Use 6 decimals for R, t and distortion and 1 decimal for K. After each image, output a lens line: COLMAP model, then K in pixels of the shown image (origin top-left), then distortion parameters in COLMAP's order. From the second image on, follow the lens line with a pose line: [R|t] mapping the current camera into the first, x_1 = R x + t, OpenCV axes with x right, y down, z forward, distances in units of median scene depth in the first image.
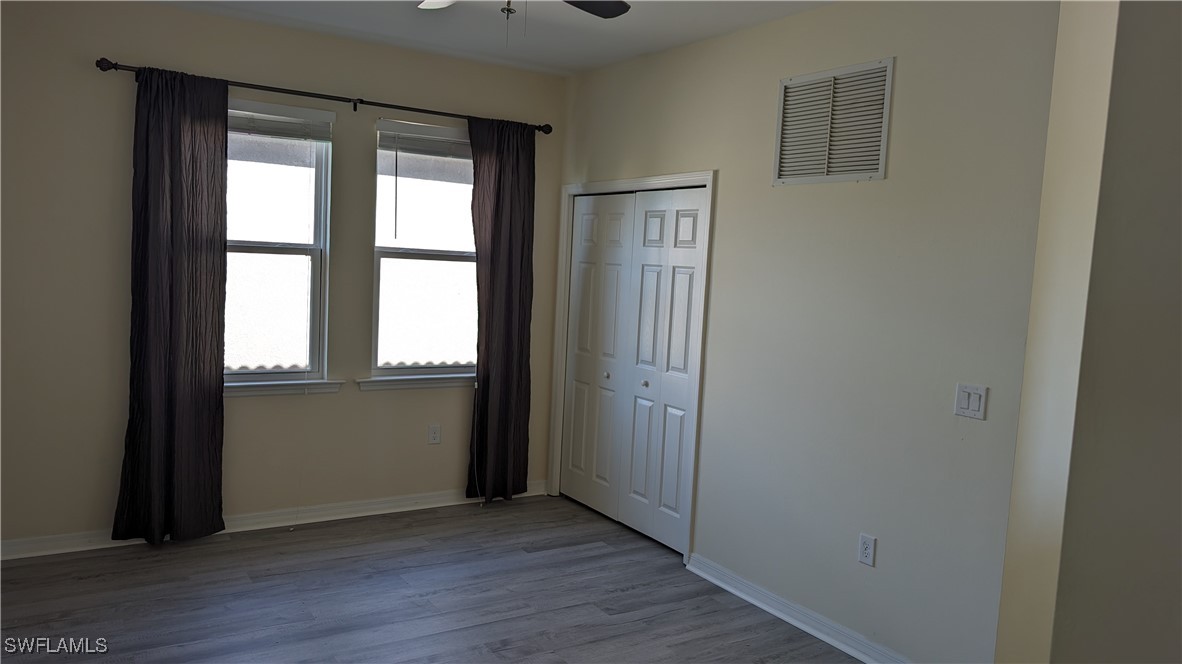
lens RADIAL K [[868.4, 0, 606.4], [0, 868.4, 332.2], [0, 0, 1]] dist [0.026375, -0.006743]
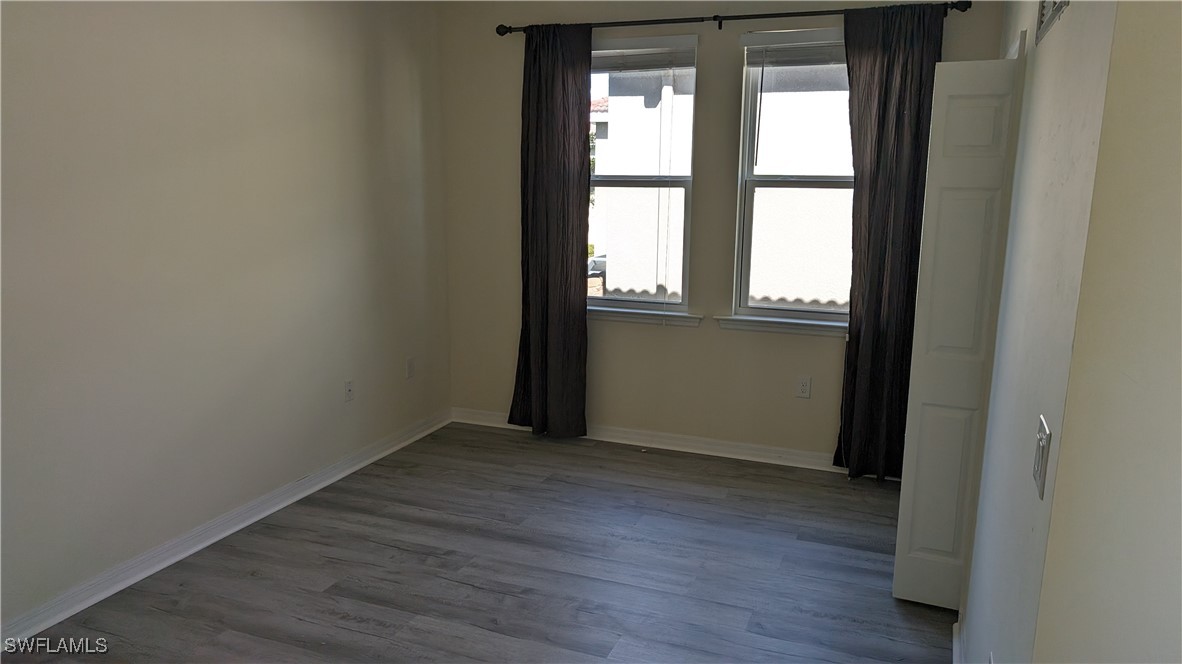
lens RADIAL K [[864.3, 0, 591.0], [0, 864.3, 332.0], [0, 0, 1]] dist [0.203592, -0.637339]
pose [[0.581123, 0.104612, -0.807064, 0.426539], [-0.049539, 0.994412, 0.093226, -0.011241], [0.812306, -0.014195, 0.583058, 0.332668]]
